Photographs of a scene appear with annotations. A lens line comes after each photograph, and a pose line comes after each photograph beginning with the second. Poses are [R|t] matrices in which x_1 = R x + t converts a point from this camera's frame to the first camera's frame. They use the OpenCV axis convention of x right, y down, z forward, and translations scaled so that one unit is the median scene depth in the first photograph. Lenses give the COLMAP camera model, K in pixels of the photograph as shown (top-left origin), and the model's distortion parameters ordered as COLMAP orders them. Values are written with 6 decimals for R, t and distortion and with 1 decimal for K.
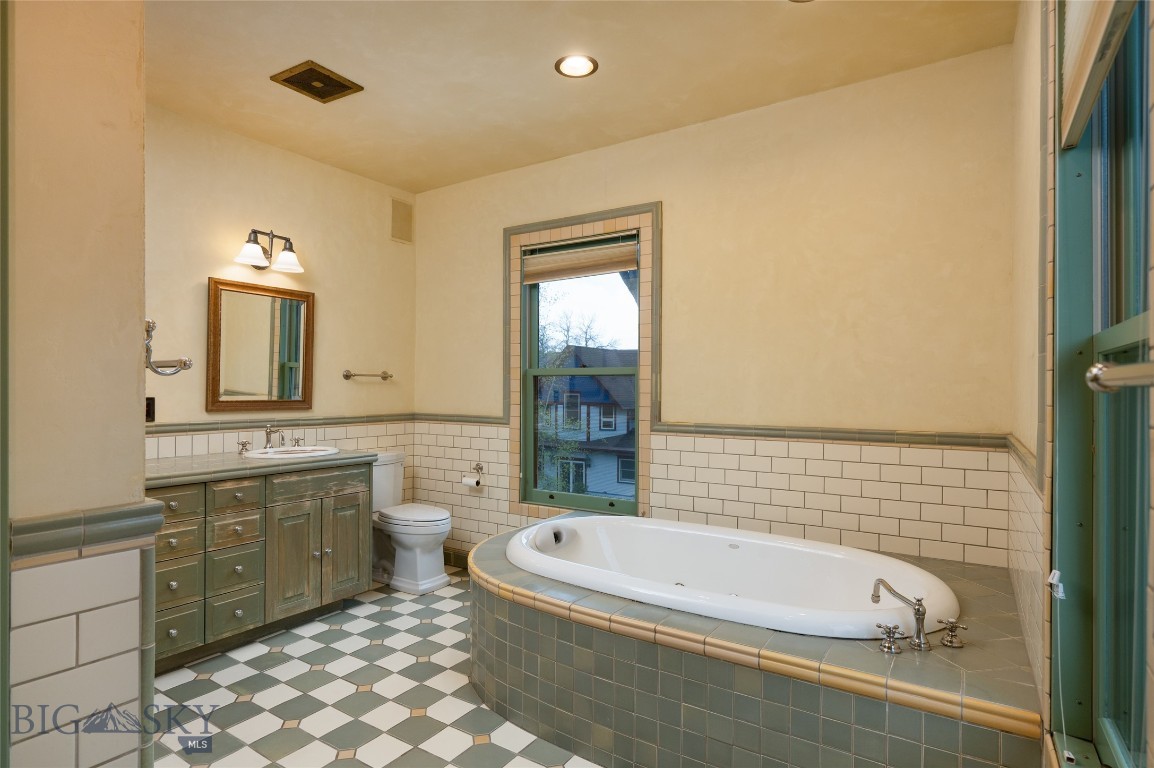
lens RADIAL K [[599.4, 0, 575.2], [0, 599.4, 384.0], [0, 0, 1]] dist [-0.002878, -0.000528]
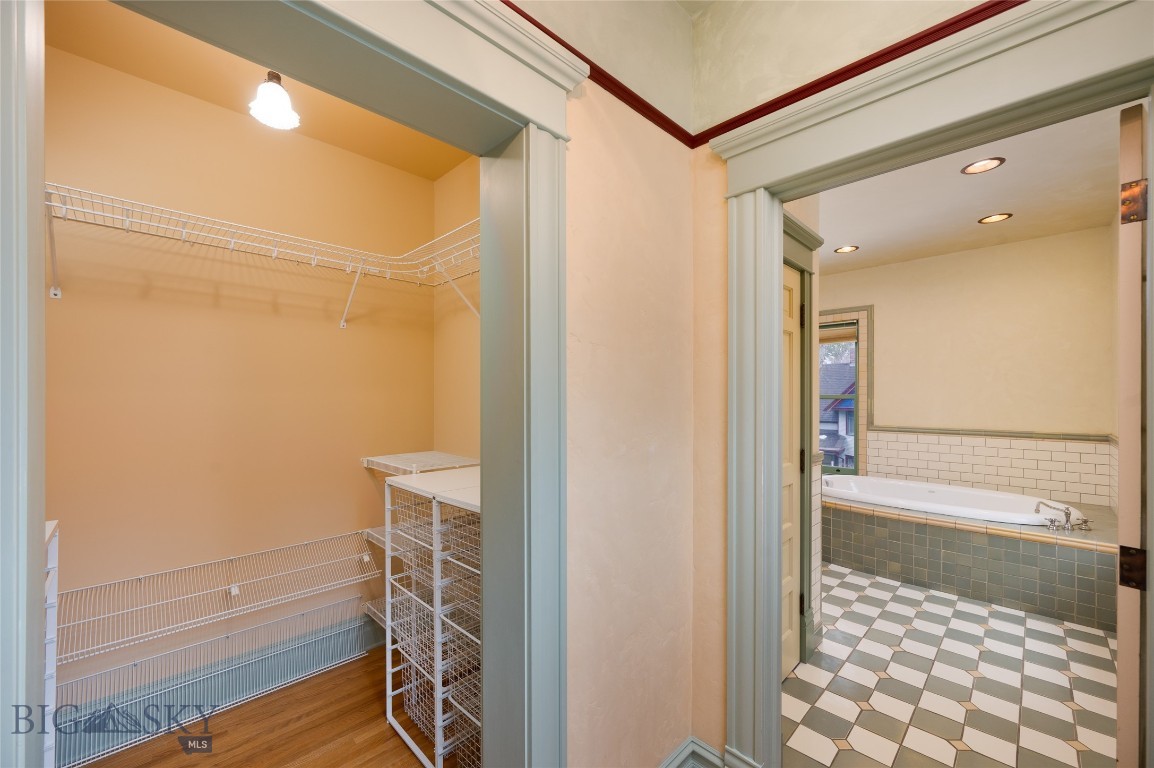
lens RADIAL K [[457.5, 0, 580.3], [0, 457.5, 391.4], [0, 0, 1]] dist [0.000659, 0.000362]
pose [[0.979668, -0.007018, -0.200501, -0.538133], [0.007637, 0.999968, 0.002313, -0.059049], [0.200478, -0.003797, 0.979691, -0.650805]]
